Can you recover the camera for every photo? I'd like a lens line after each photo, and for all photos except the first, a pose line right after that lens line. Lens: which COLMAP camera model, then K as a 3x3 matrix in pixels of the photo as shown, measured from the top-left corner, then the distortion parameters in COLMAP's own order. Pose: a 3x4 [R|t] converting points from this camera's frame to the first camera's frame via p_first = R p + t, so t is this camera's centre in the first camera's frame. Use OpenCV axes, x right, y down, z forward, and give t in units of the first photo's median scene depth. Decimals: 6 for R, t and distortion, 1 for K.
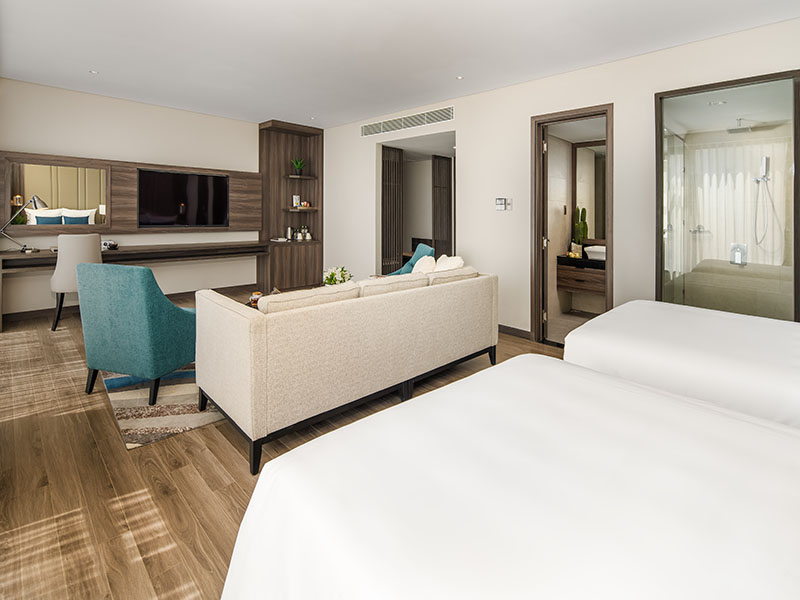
lens RADIAL K [[391.5, 0, 401.3], [0, 391.5, 291.4], [0, 0, 1]] dist [0.000057, -0.000171]
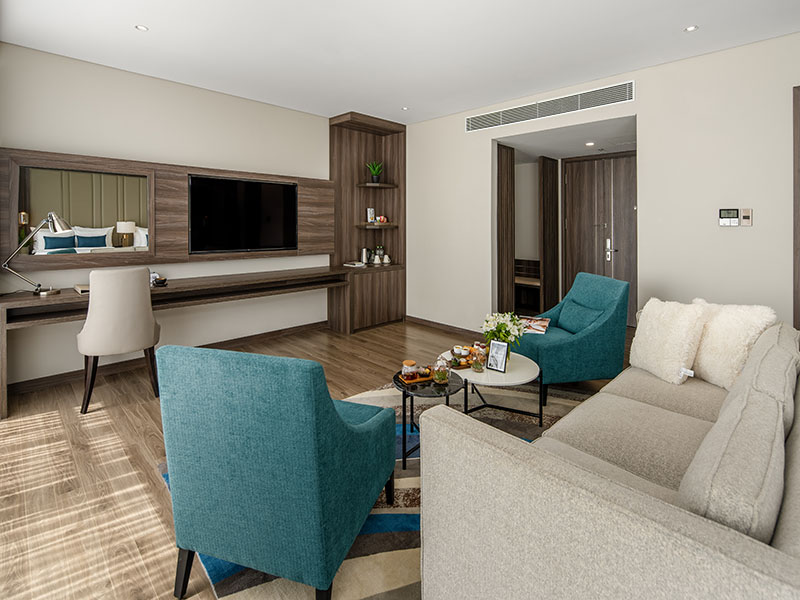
lens RADIAL K [[391.3, 0, 402.4], [0, 391.3, 302.0], [0, 0, 1]] dist [0.000319, -0.000036]
pose [[0.999939, -0.011030, -0.000802, -0.222599], [0.011027, 0.999933, -0.003420, -0.053805], [0.000840, 0.003411, 0.999994, 0.215394]]
